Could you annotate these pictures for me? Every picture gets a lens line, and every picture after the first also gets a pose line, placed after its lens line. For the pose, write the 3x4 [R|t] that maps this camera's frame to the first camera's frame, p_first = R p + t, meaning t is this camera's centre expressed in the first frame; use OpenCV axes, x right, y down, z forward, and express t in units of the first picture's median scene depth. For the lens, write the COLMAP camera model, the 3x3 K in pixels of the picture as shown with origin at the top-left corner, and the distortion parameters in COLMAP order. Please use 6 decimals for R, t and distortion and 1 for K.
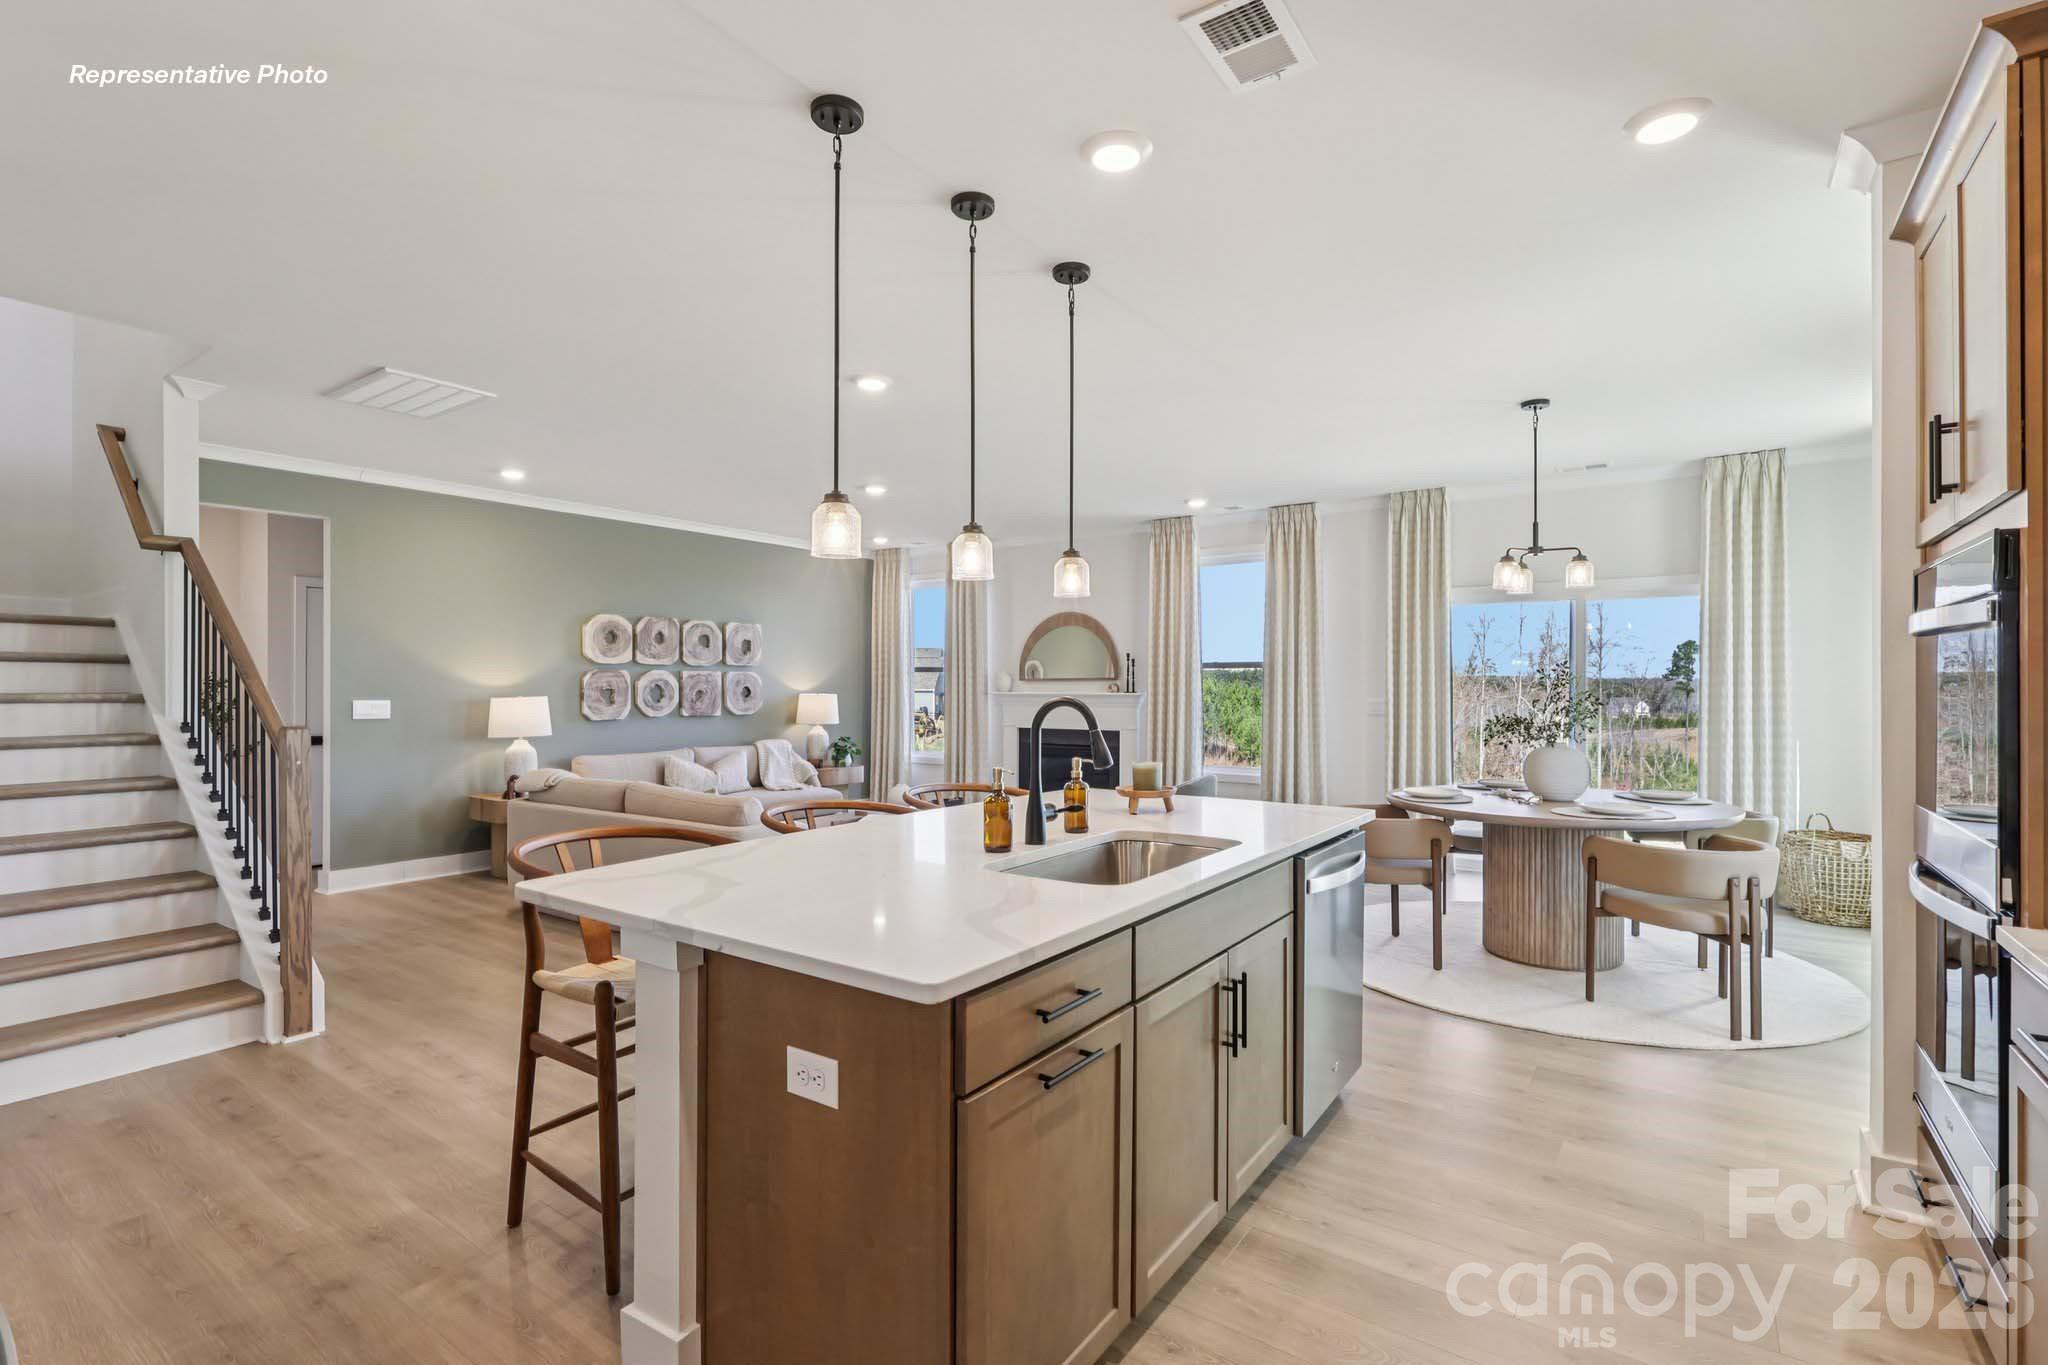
lens RADIAL K [[949.9, 0, 1024.7], [0, 949.9, 685.9], [0, 0, 1]] dist [0.000466, 0.001016]
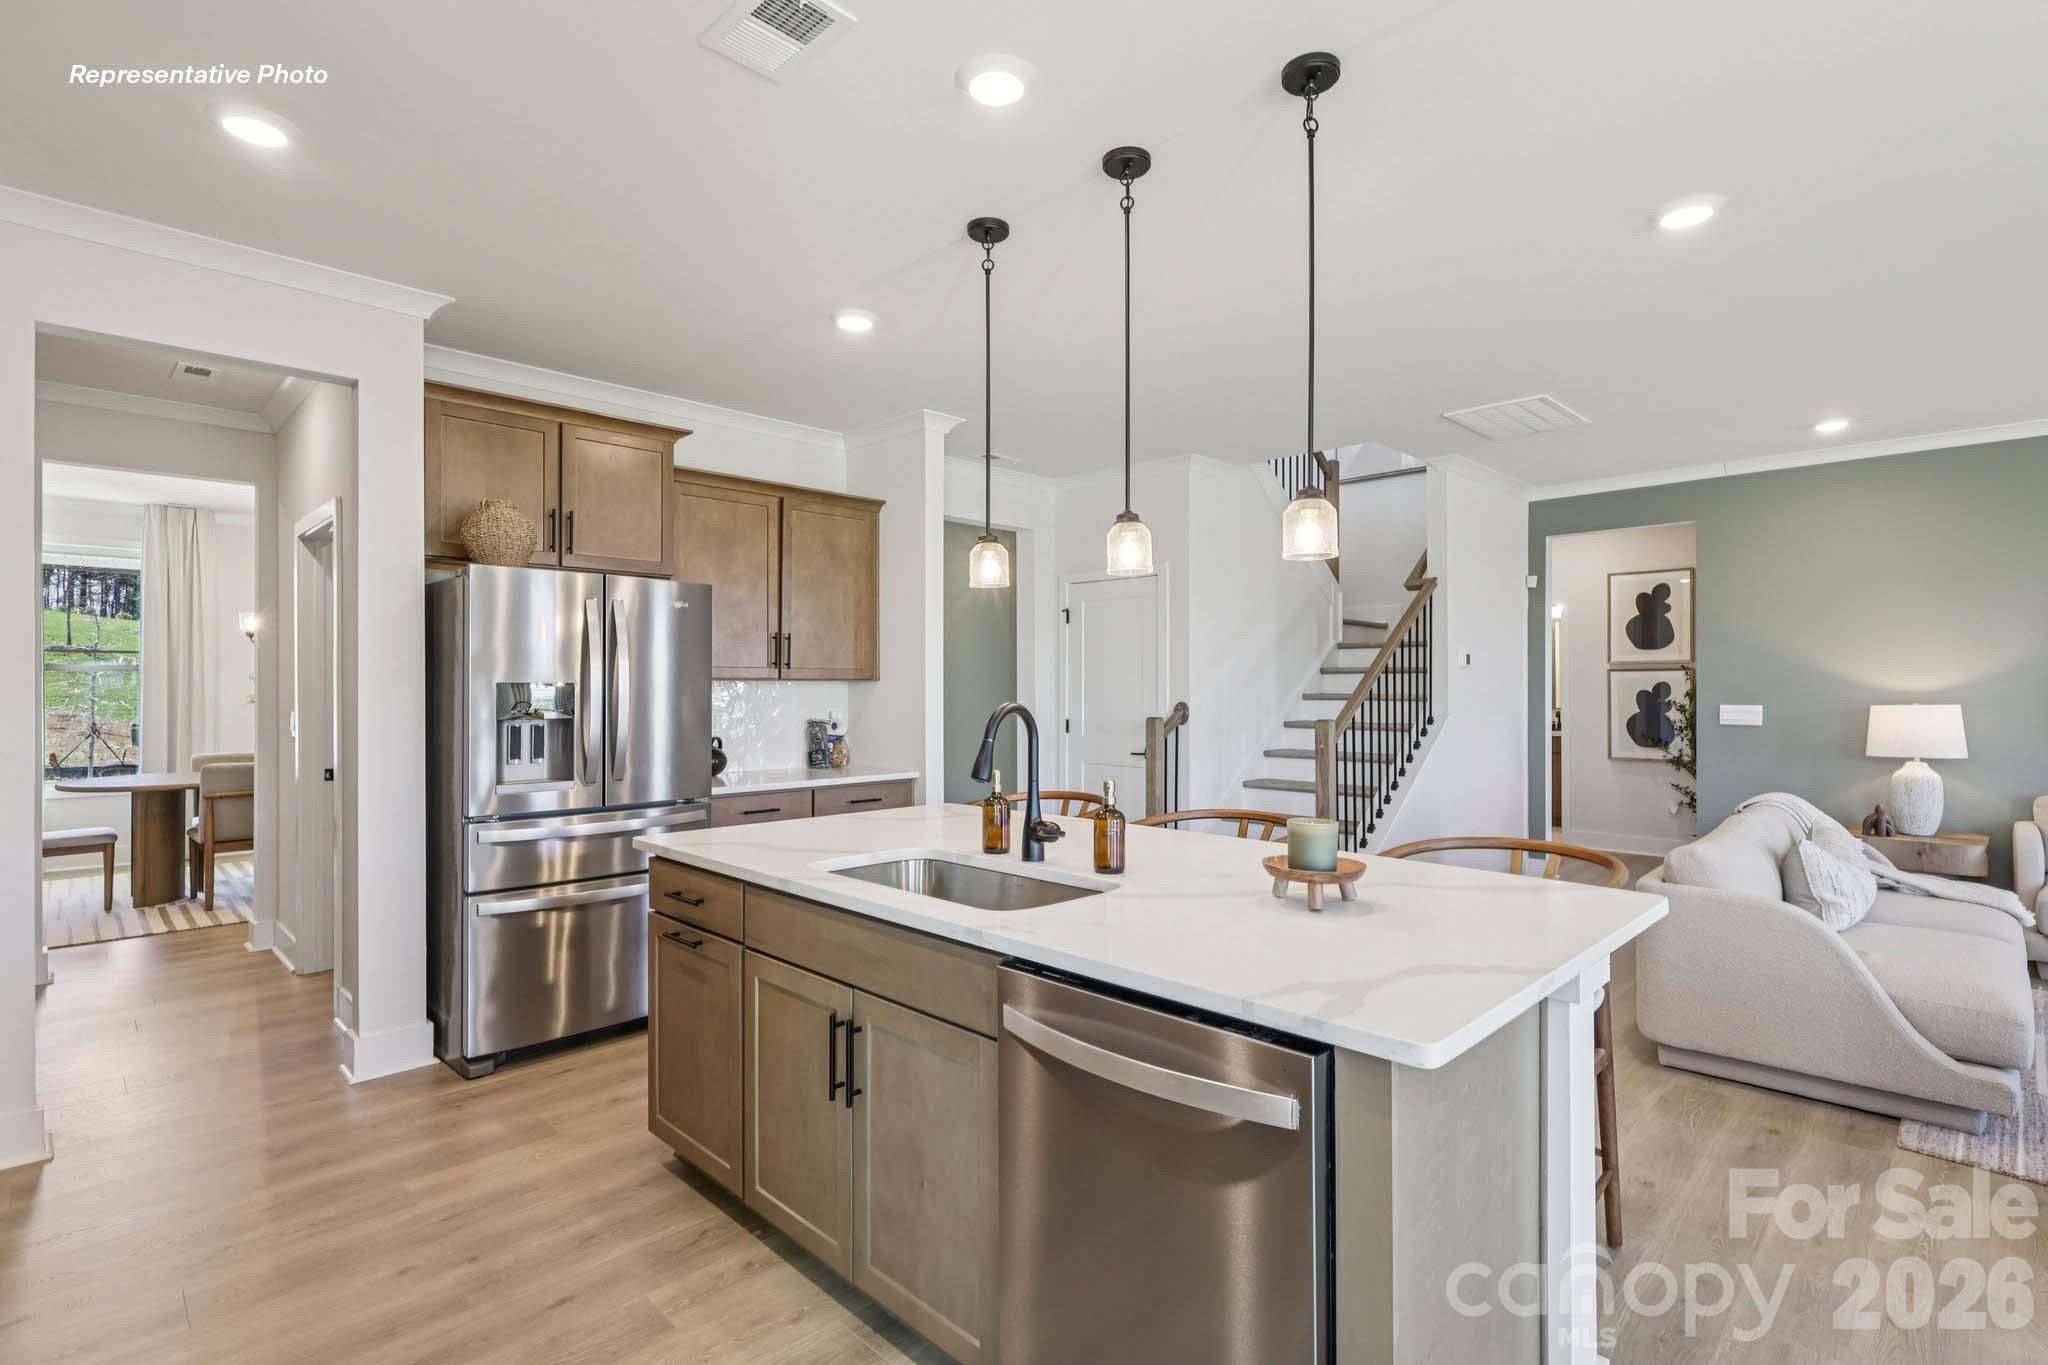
lens RADIAL K [[964.3, 0, 1012.1], [0, 964.3, 683.1], [0, 0, 1]] dist [-0.002315, 0.000057]
pose [[-0.183779, -0.004729, -0.982956, 0.322684], [-0.001440, 0.999989, -0.004541, -0.000758], [0.982967, 0.000581, -0.183784, 0.393941]]
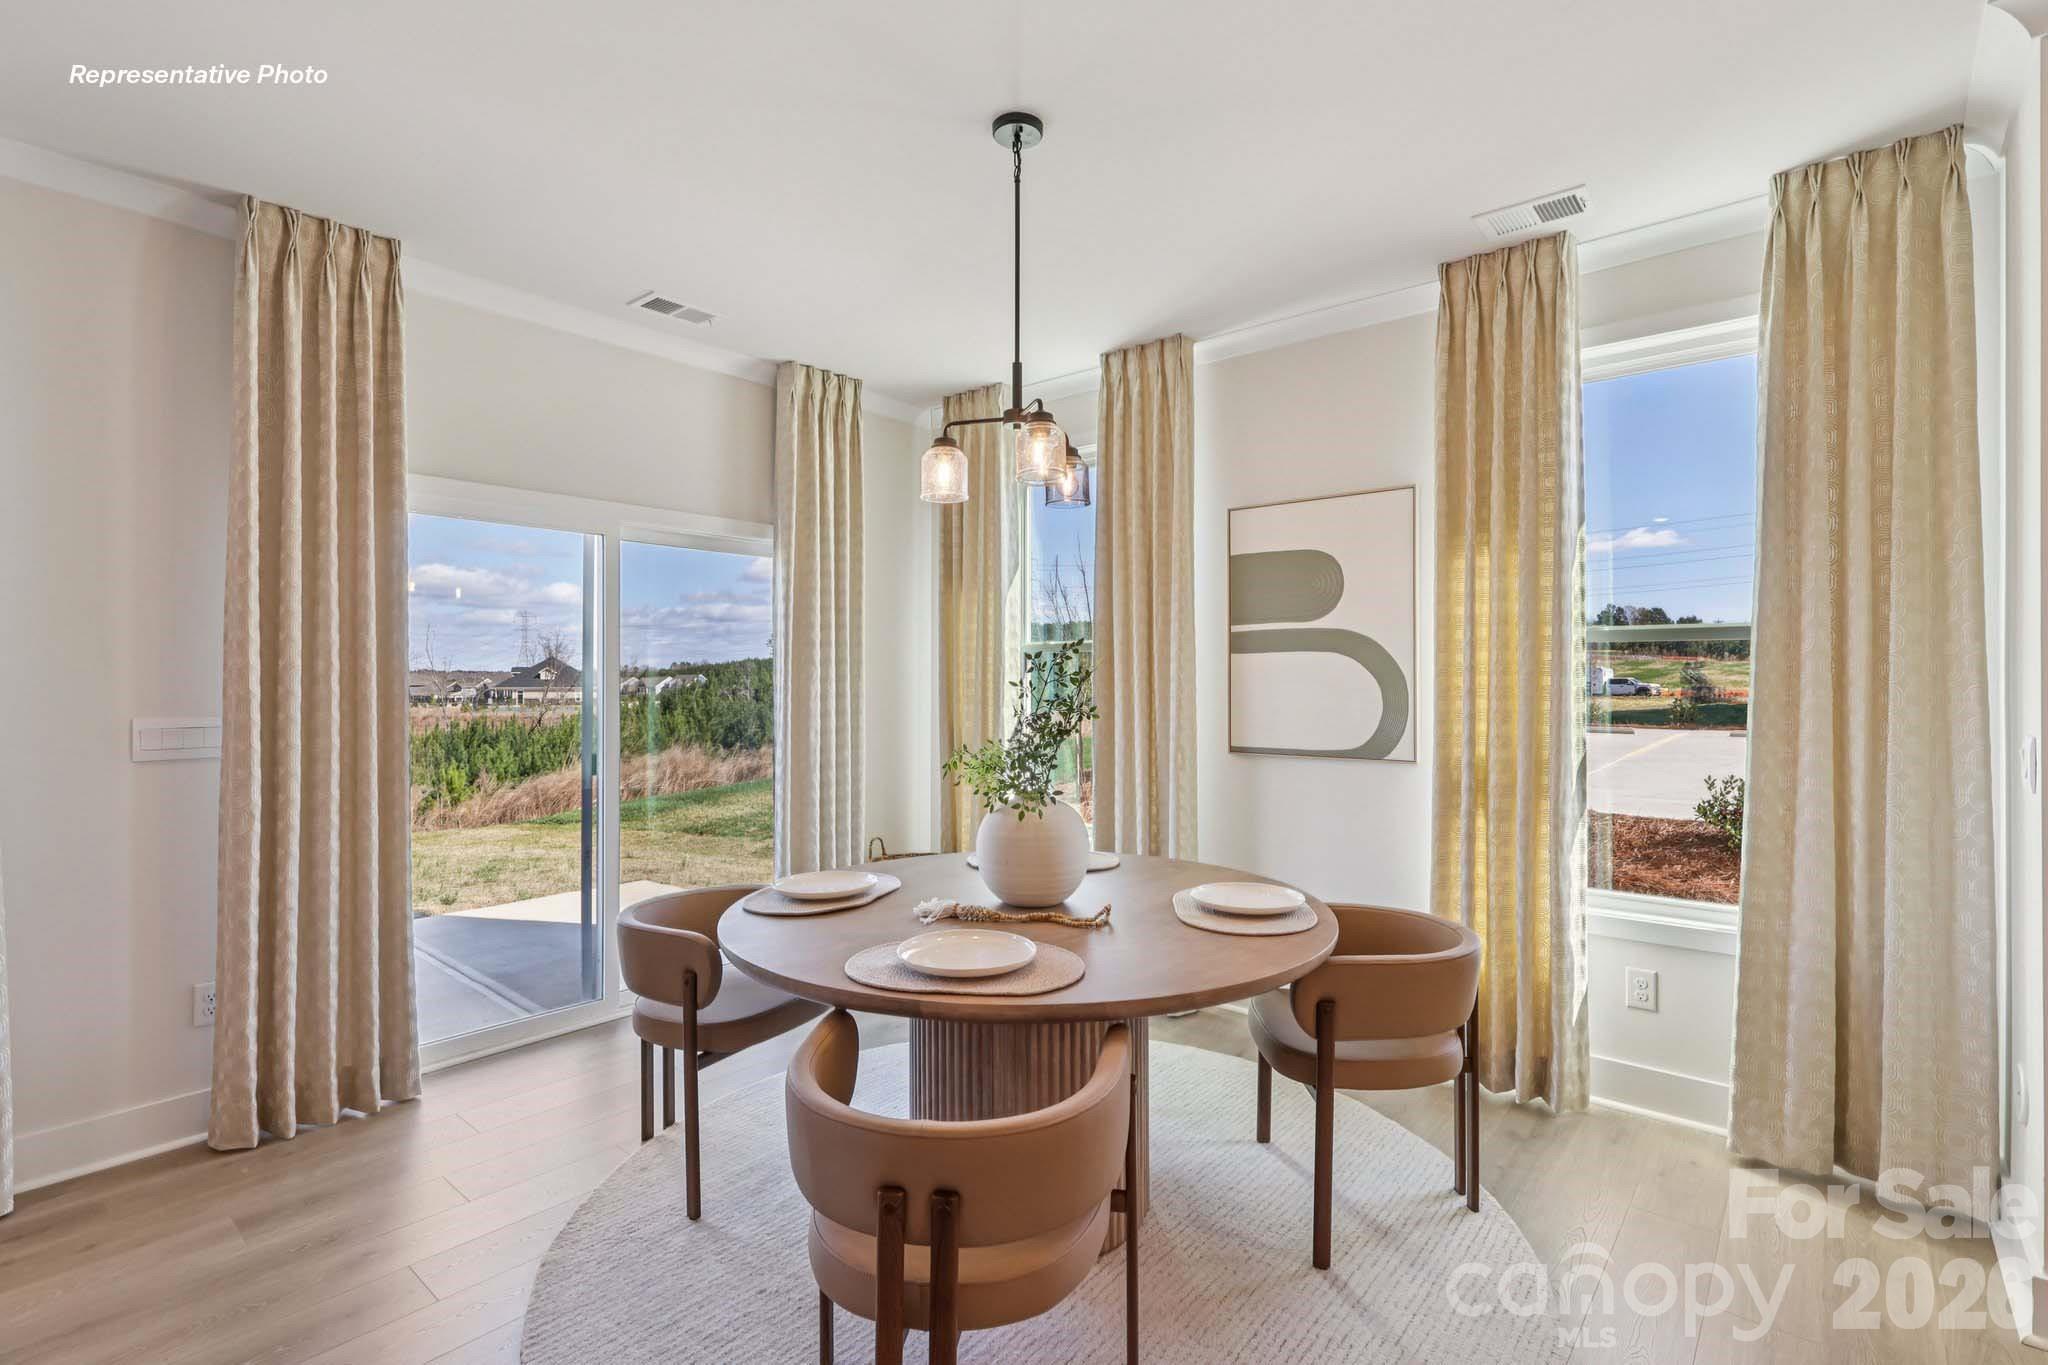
lens RADIAL K [[956.4, 0, 1024.4], [0, 956.4, 672.6], [0, 0, 1]] dist [0.000190, -0.000246]
pose [[0.093480, 0.006787, 0.995598, 0.019815], [0.000108, 0.999977, -0.006827, -0.002257], [-0.995621, 0.000745, 0.093477, 0.603273]]
